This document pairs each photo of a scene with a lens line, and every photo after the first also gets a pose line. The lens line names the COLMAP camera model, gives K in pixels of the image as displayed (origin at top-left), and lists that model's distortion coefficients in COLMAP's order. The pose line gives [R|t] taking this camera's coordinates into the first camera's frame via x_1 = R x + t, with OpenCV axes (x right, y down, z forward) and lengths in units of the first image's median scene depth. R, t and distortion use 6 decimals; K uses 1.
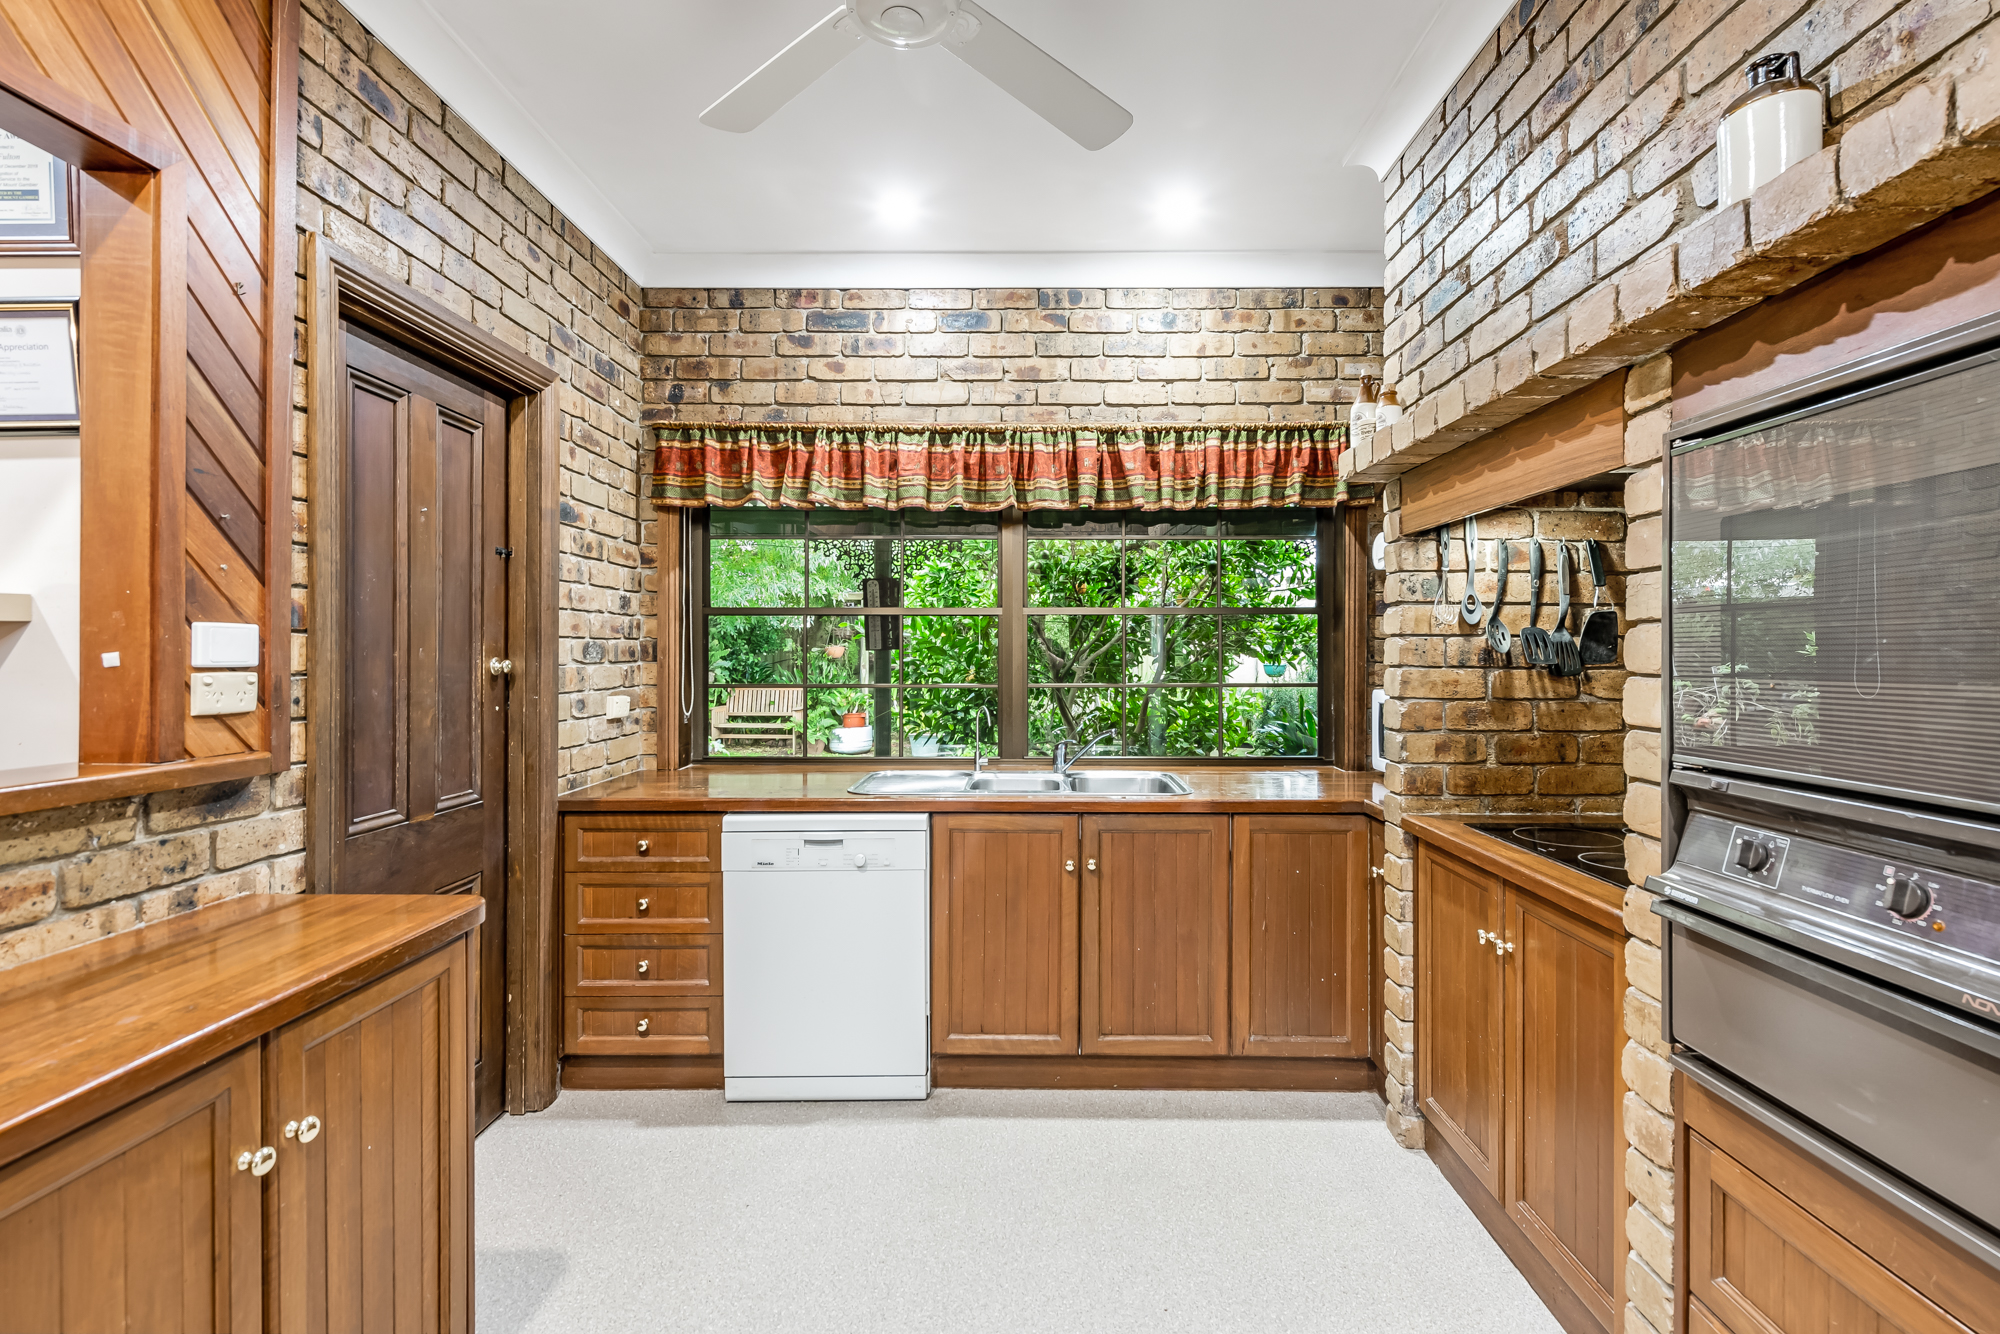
lens RADIAL K [[875.7, 0, 1000.1], [0, 875.7, 658.4], [0, 0, 1]] dist [0.010849, -0.001724]
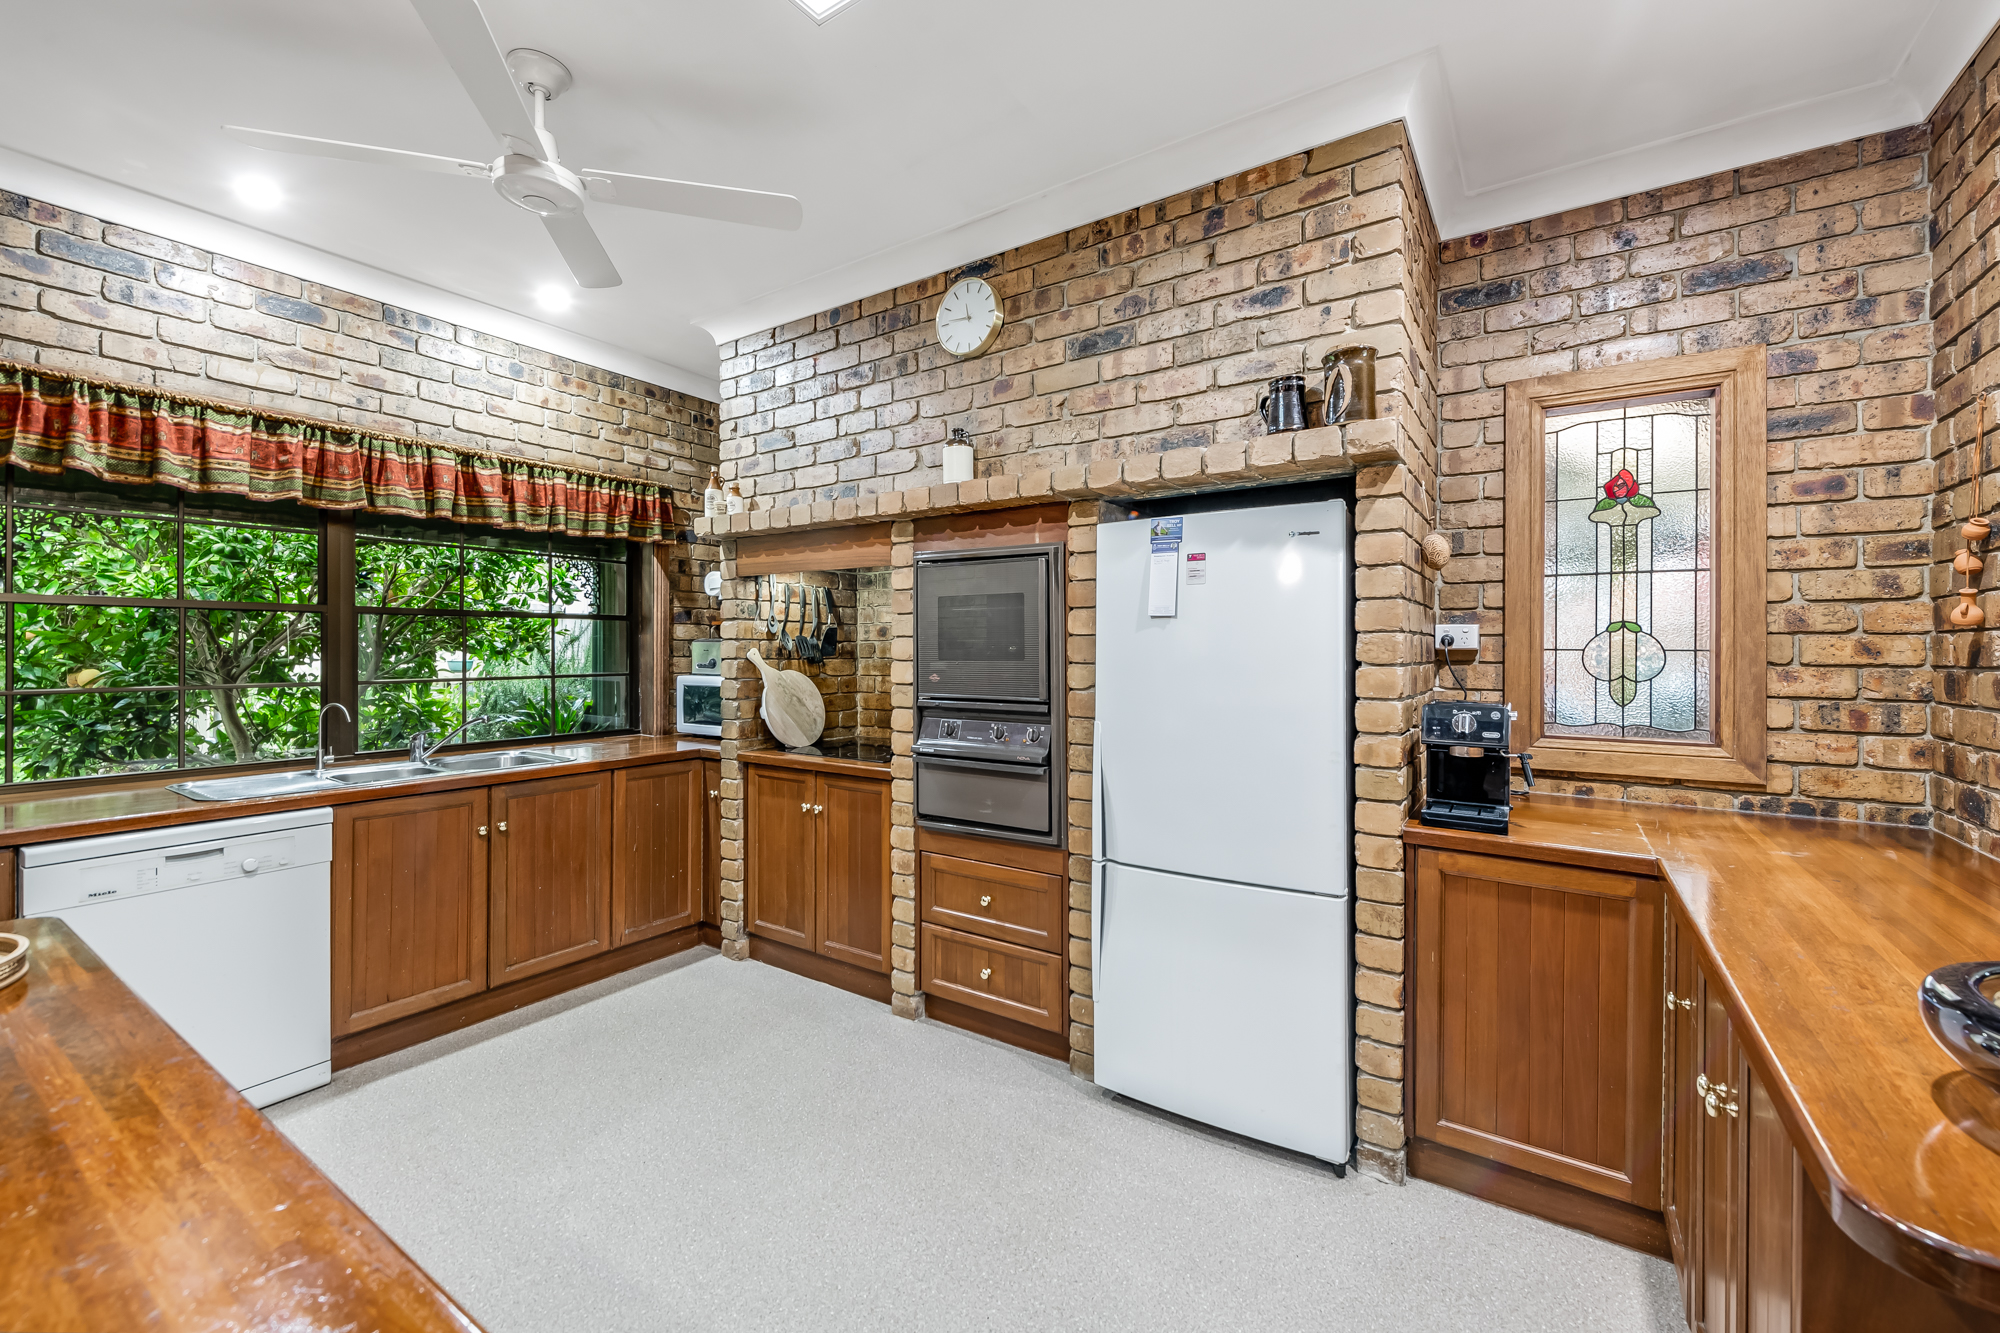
lens RADIAL K [[791.4, 0, 998.6], [0, 791.4, 655.1], [0, 0, 1]] dist [0.003408, -0.000332]
pose [[0.559116, -0.006873, 0.829061, -0.405045], [0.005000, 0.999975, 0.004918, -0.001895], [-0.829074, 0.001396, 0.559136, -0.170013]]
